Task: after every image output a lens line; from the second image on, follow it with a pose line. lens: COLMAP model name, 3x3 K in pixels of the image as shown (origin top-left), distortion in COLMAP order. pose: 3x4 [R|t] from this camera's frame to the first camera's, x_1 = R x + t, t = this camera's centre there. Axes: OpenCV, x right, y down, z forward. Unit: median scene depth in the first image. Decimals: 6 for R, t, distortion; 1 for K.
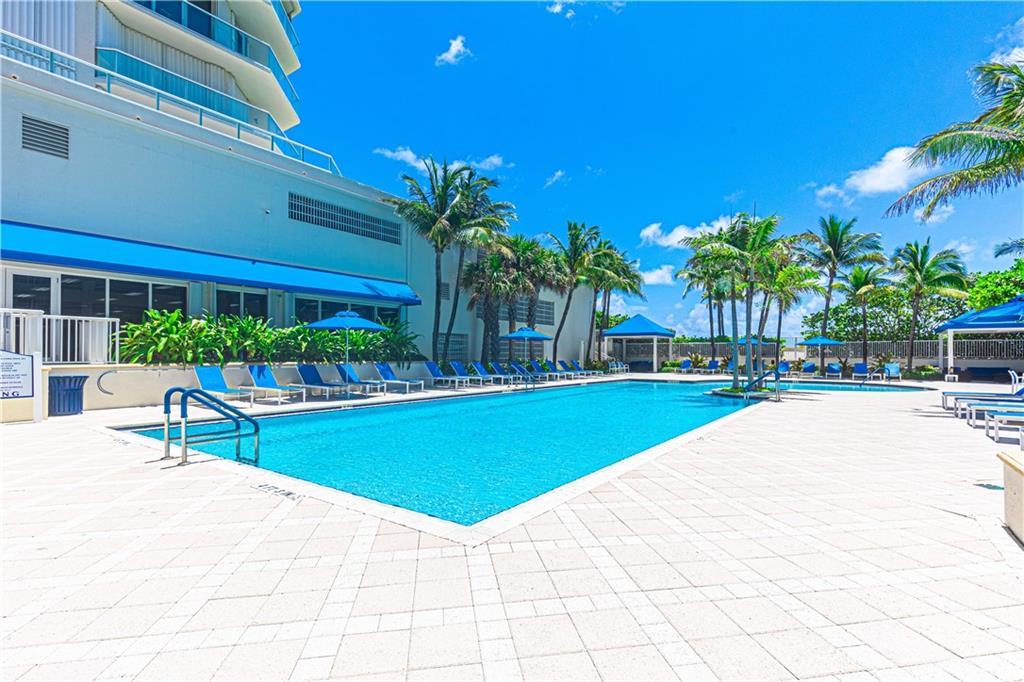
lens RADIAL K [[469.5, 0, 518.7], [0, 469.5, 346.3], [0, 0, 1]] dist [0.002503, 0.000094]
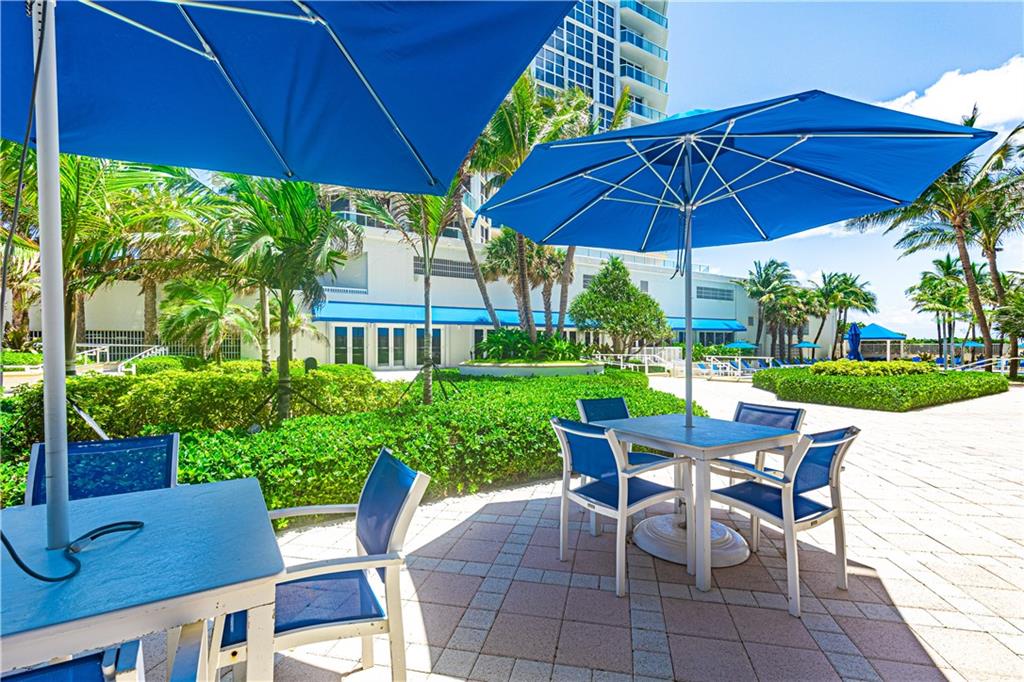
lens RADIAL K [[469.5, 0, 511.6], [0, 469.5, 346.4], [0, 0, 1]] dist [0.002503, 0.000094]
pose [[0.929311, -0.009998, -0.369163, -0.241412], [0.015644, 0.999802, 0.012304, -0.037159], [0.368967, -0.017209, 0.929283, -0.734520]]
